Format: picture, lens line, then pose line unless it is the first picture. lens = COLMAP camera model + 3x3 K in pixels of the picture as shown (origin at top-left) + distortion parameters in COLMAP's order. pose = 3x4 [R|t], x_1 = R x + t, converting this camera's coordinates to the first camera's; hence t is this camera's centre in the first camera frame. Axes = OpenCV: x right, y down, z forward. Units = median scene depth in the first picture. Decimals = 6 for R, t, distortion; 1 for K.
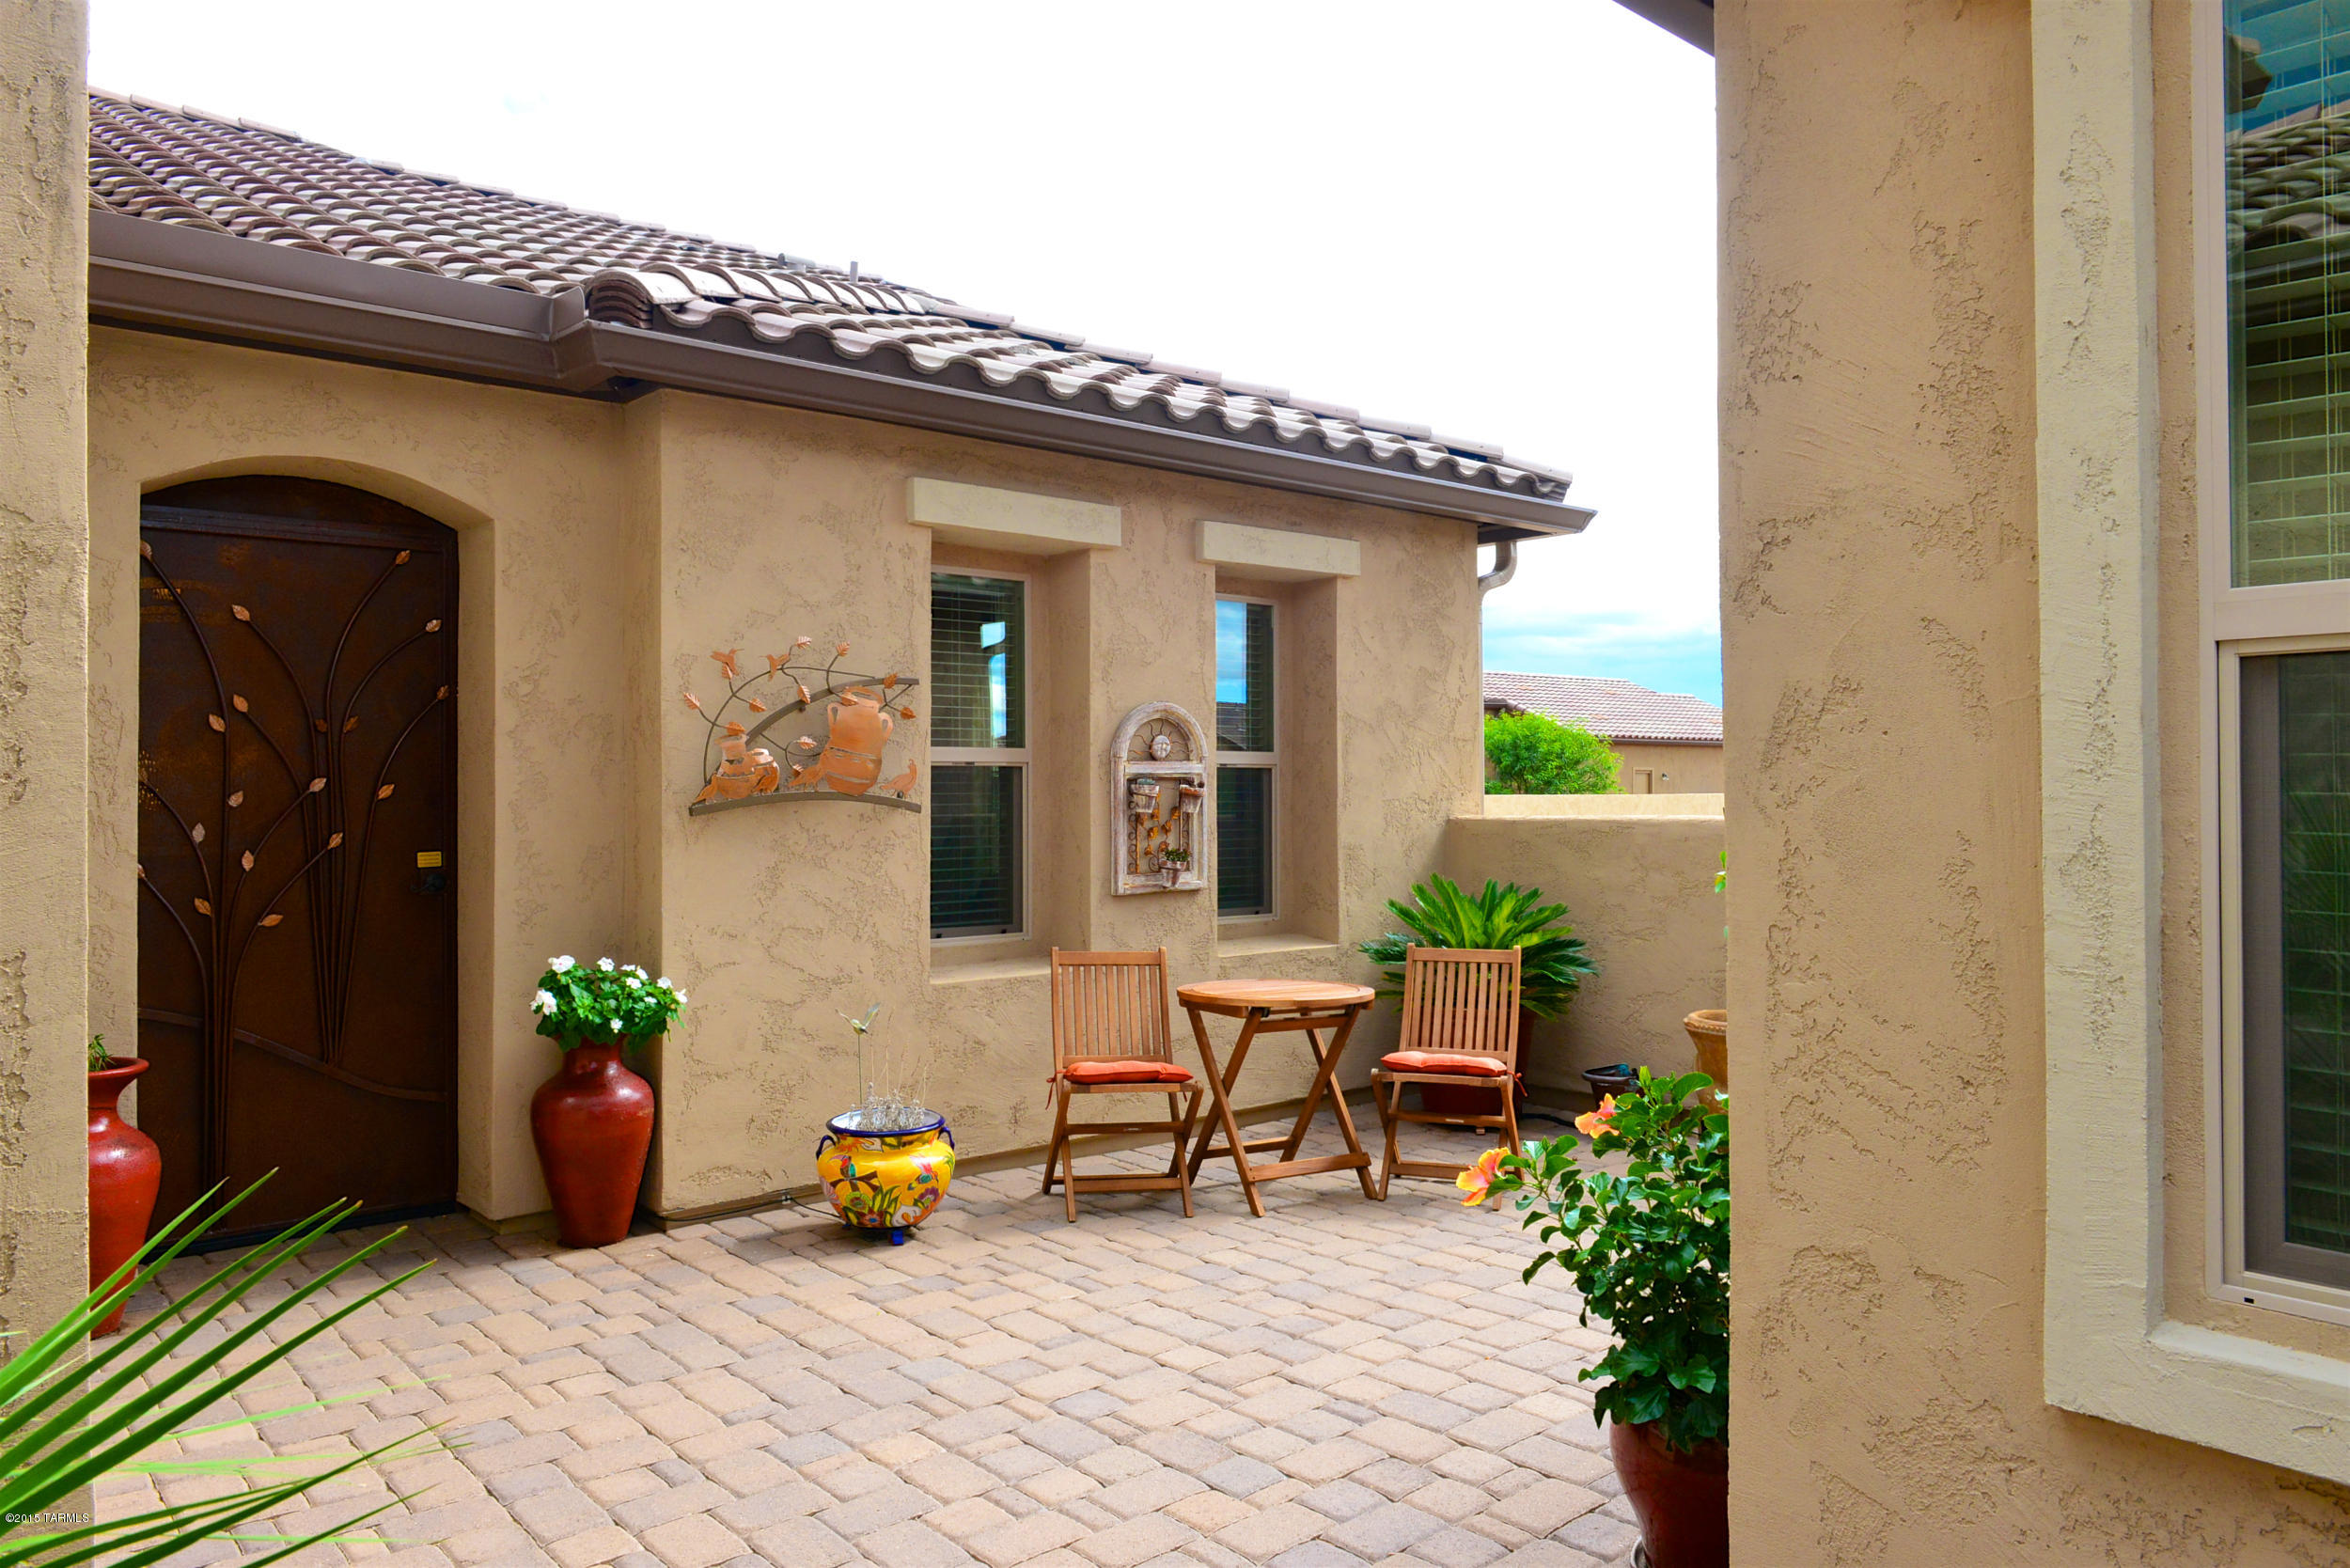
lens RADIAL K [[1629.1, 0, 1190.4], [0, 1629.1, 788.2], [0, 0, 1]] dist [-0.010664, -0.006530]
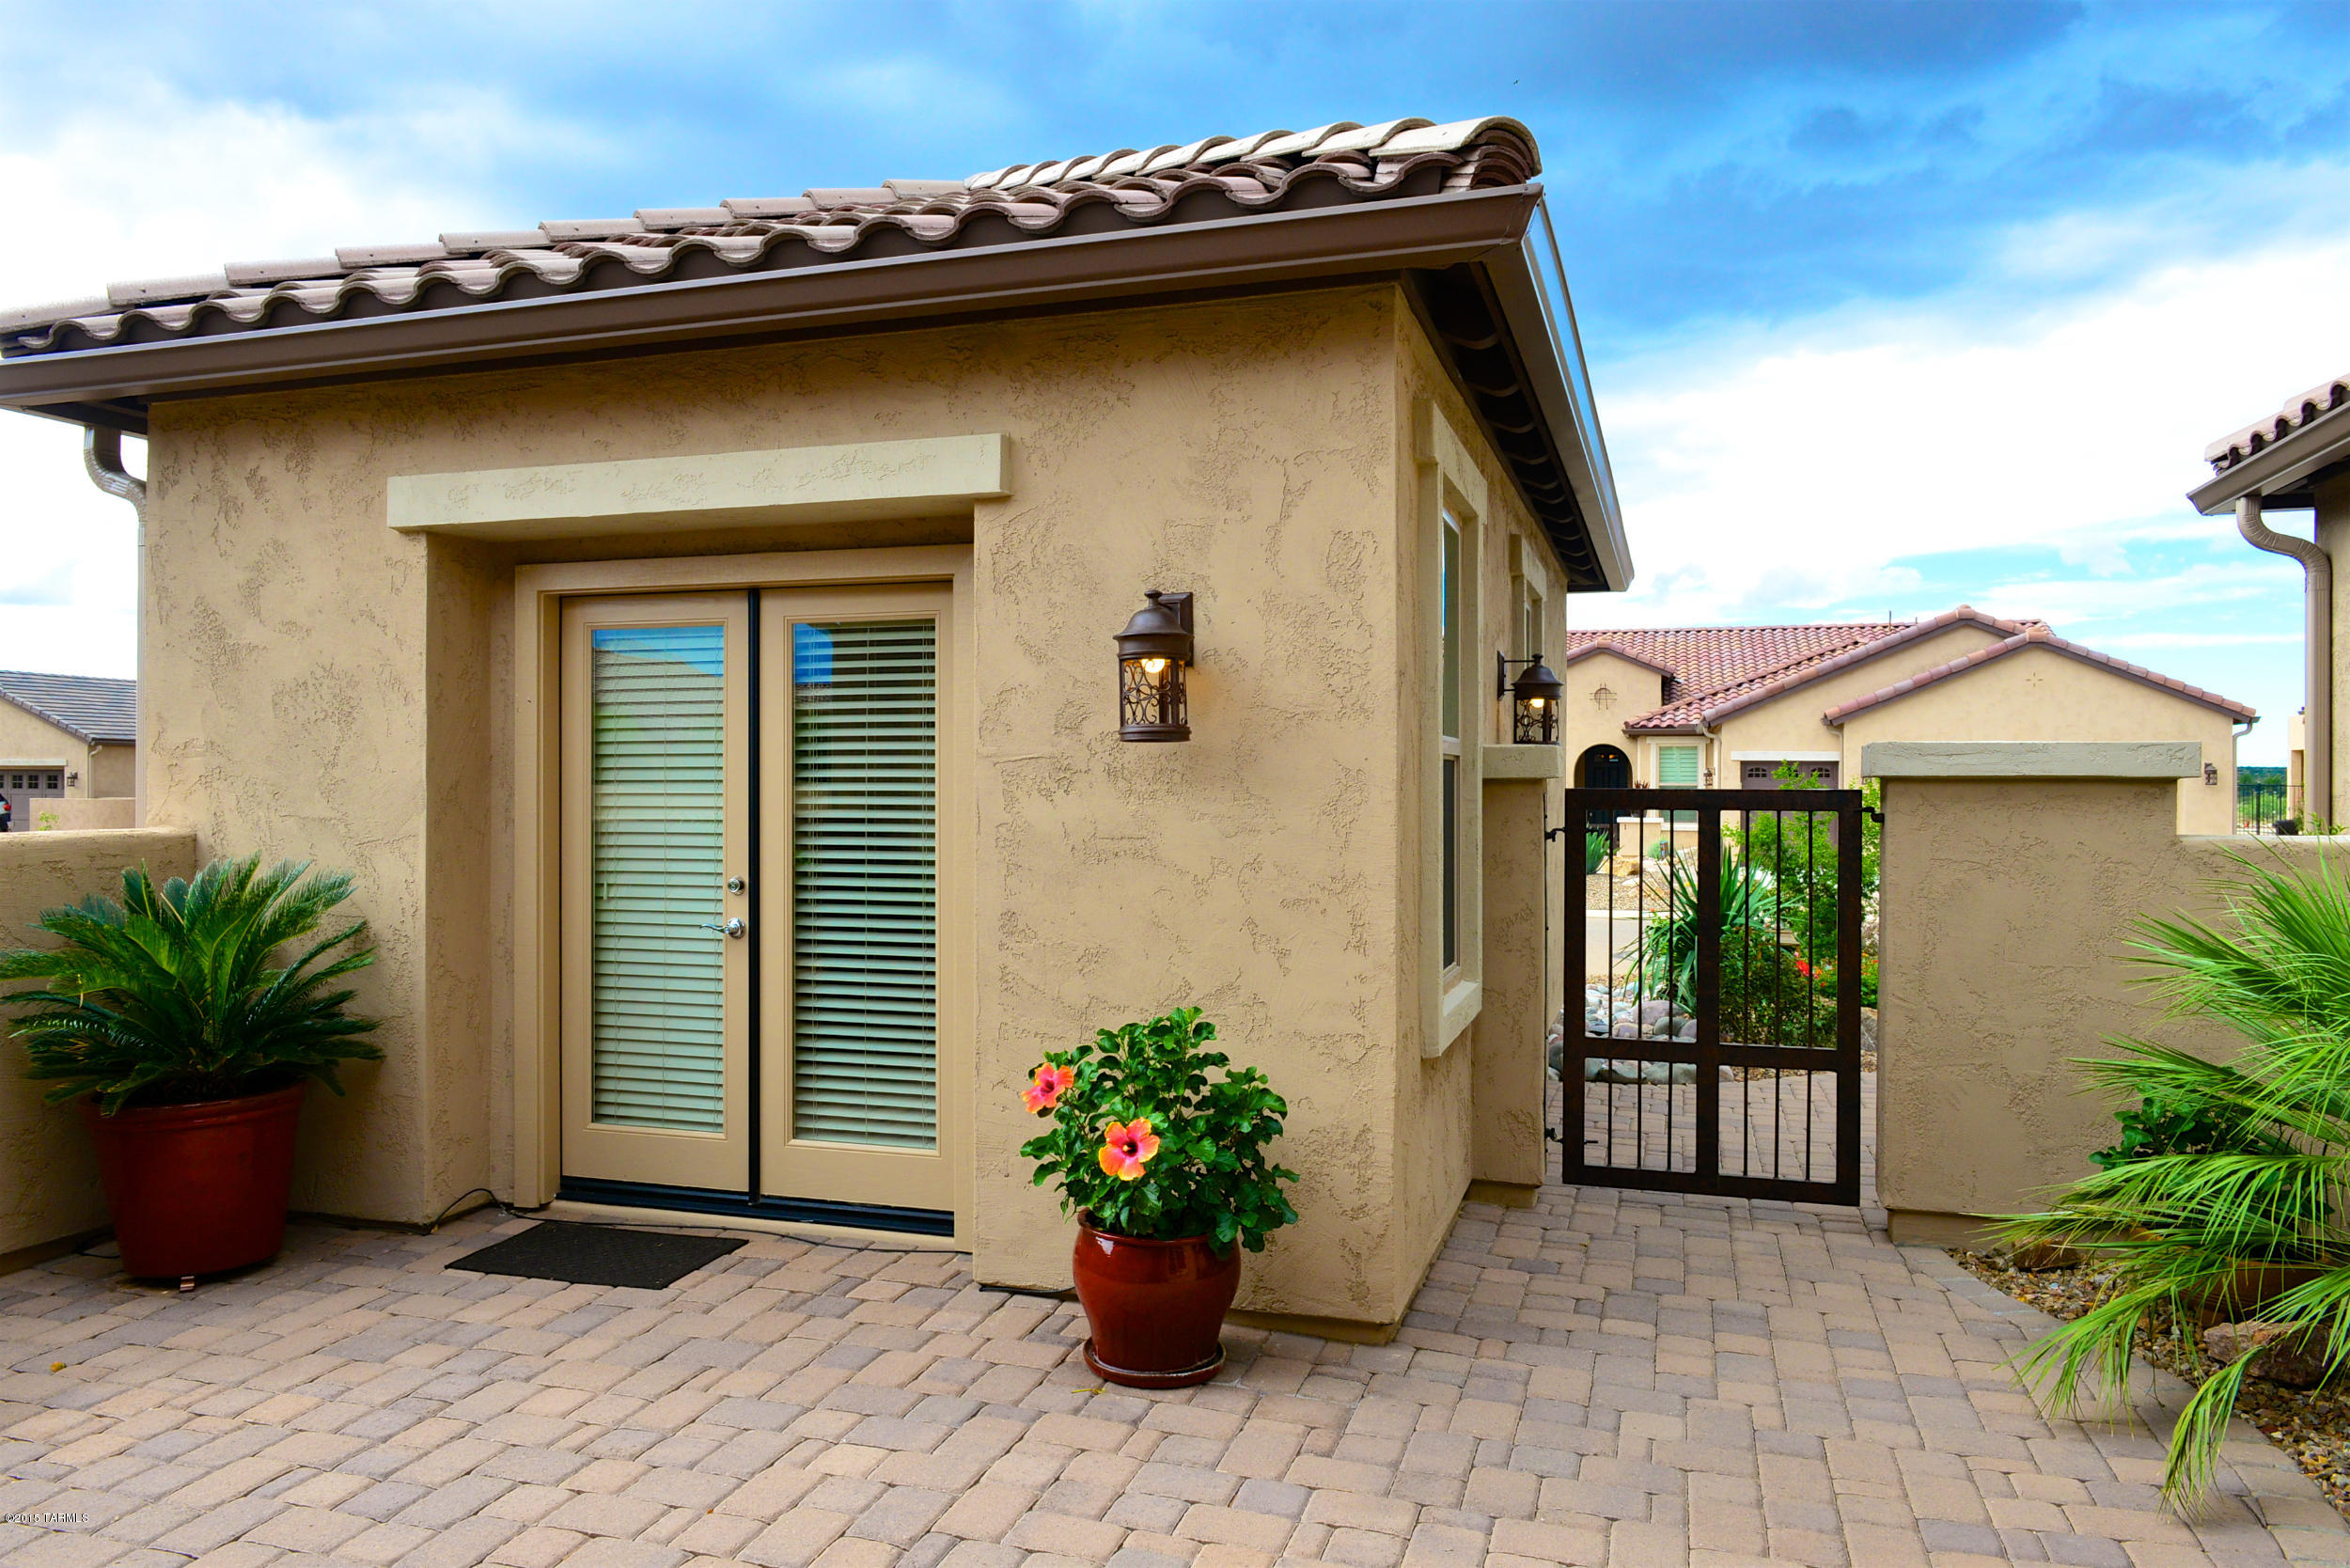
lens RADIAL K [[1629.1, 0, 1174.2], [0, 1629.1, 795.4], [0, 0, 1]] dist [-0.010664, -0.006530]
pose [[-0.555832, 0.008058, 0.831256, -0.570098], [-0.006809, 0.999875, -0.014245, 0.007953], [-0.831267, -0.013578, -0.555708, 1.173688]]
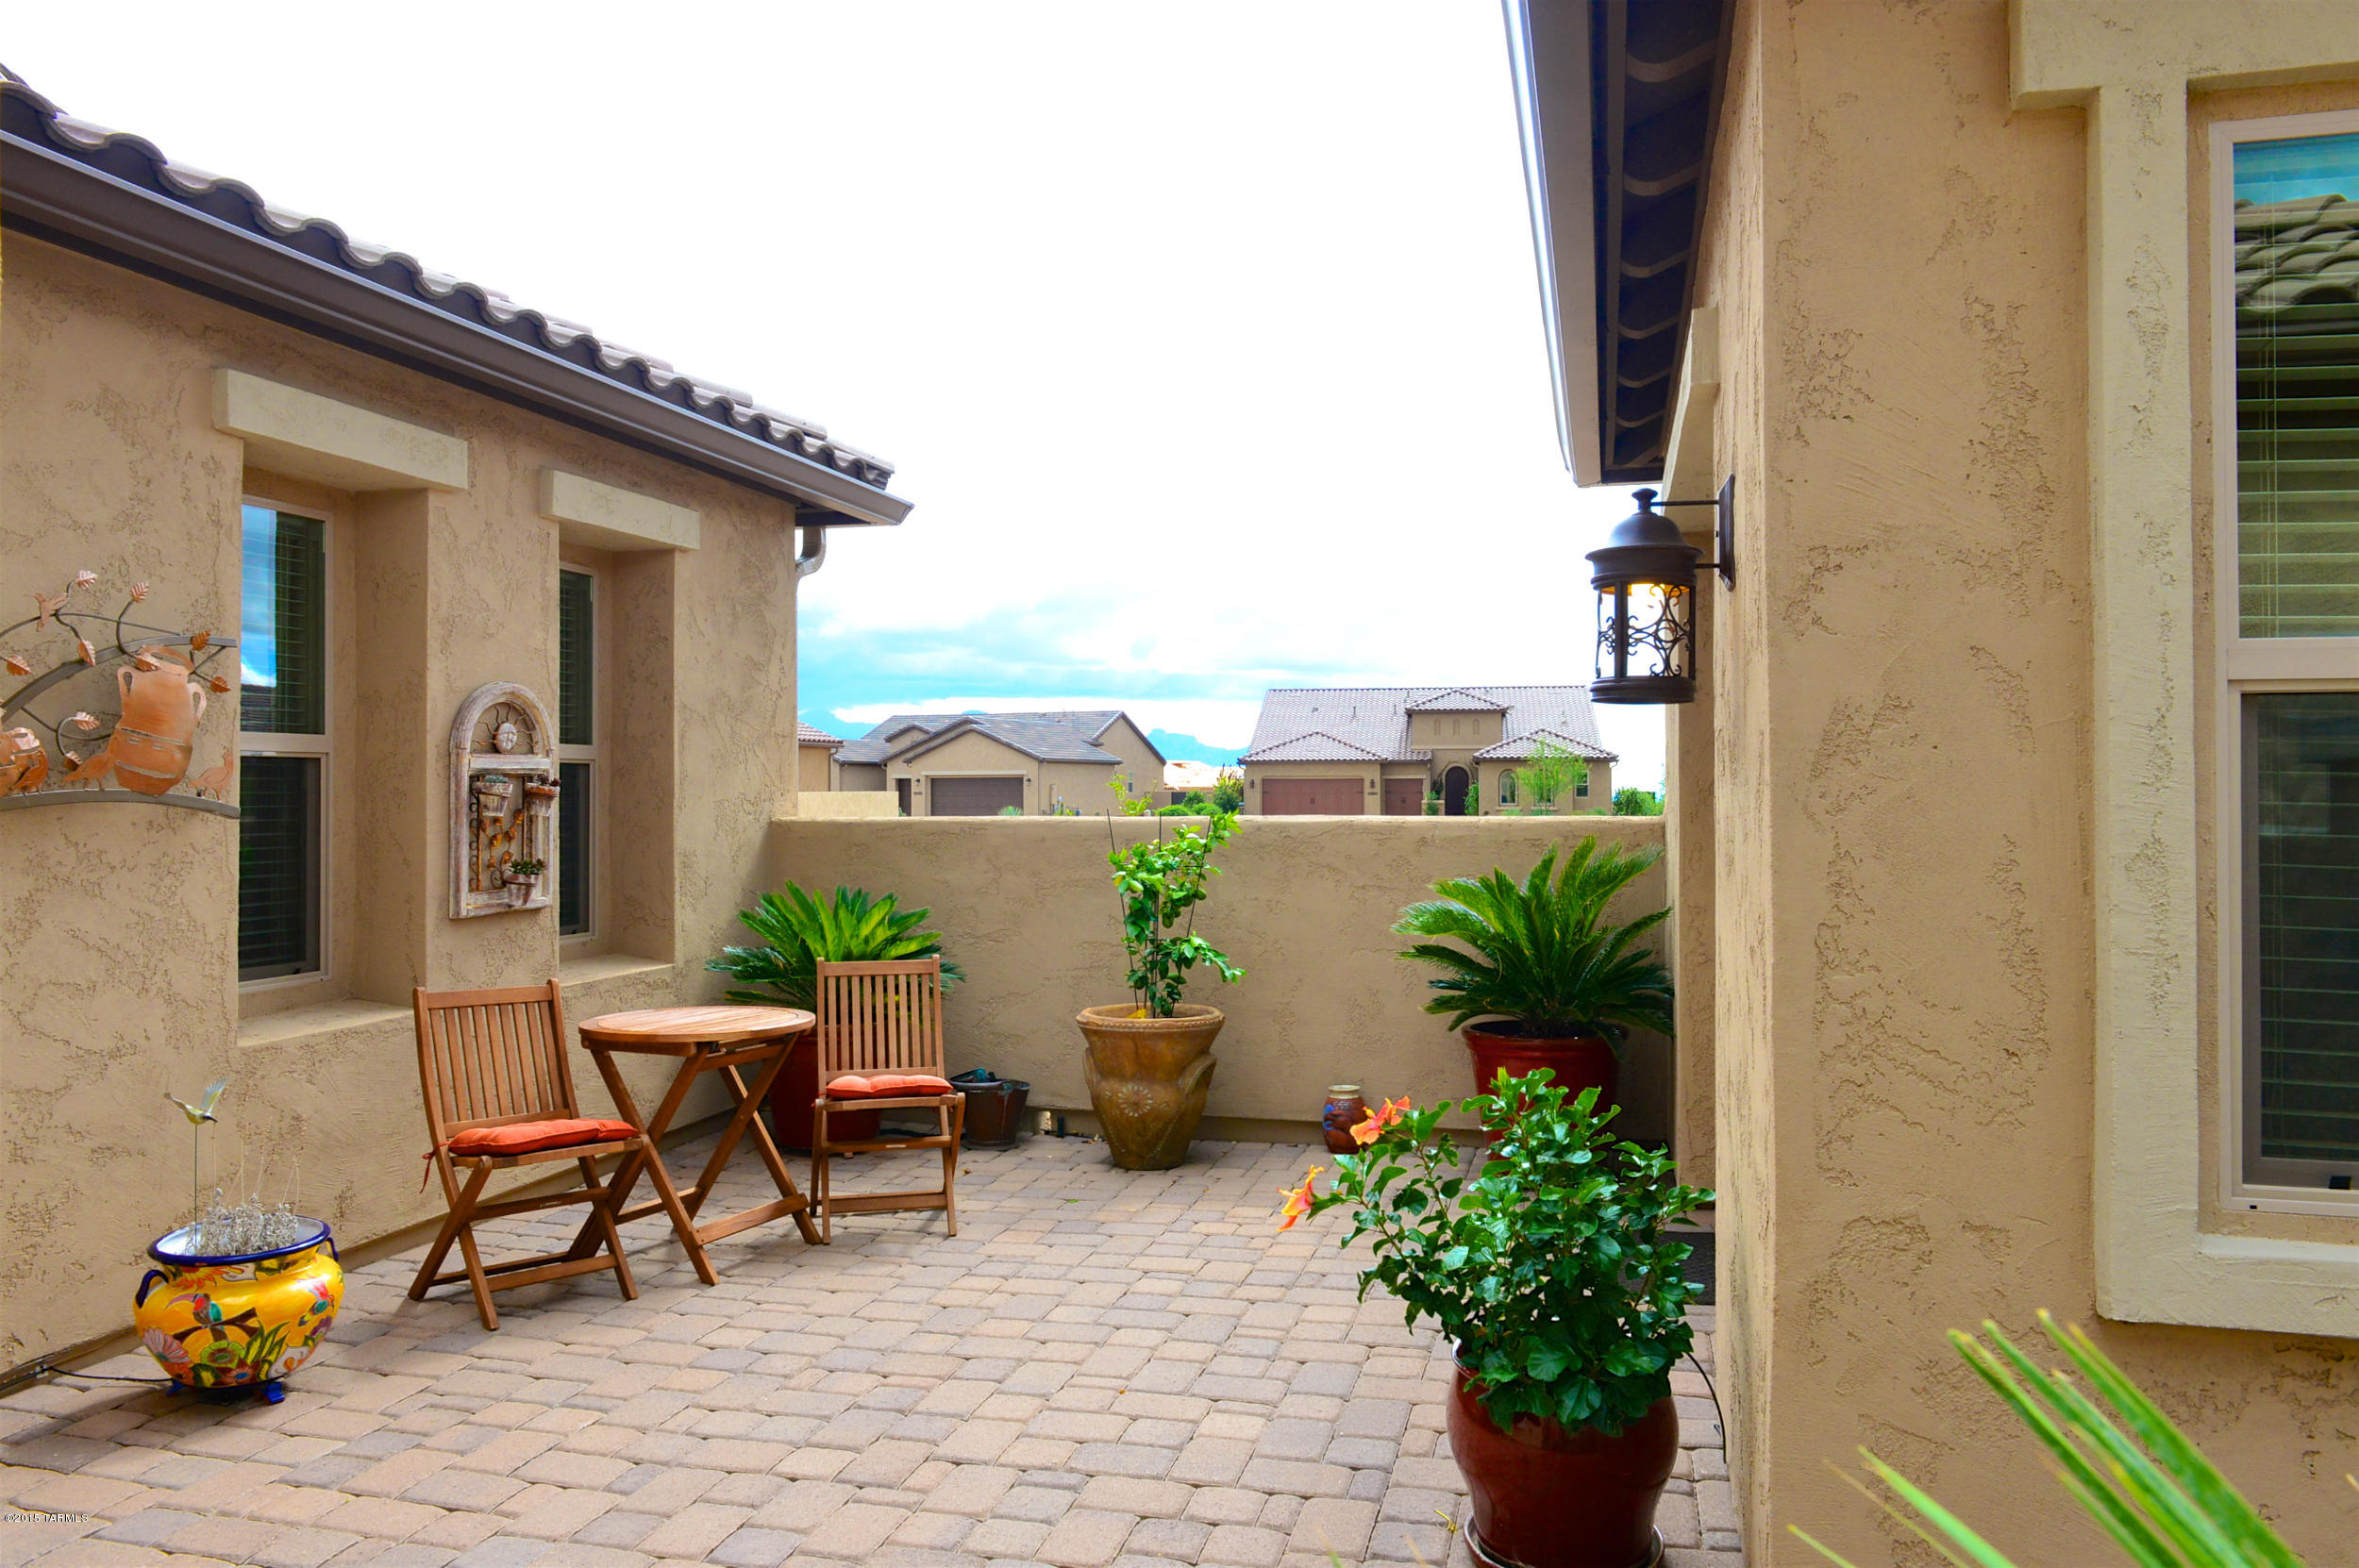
lens RADIAL K [[1635.1, 0, 1187.4], [0, 1635.1, 782.7], [0, 0, 1]] dist [-0.010664, -0.006530]
pose [[0.820758, 0.006327, 0.571242, -0.310638], [-0.005273, 0.999980, -0.003499, -0.001469], [-0.571252, -0.000140, 0.820775, 0.182930]]
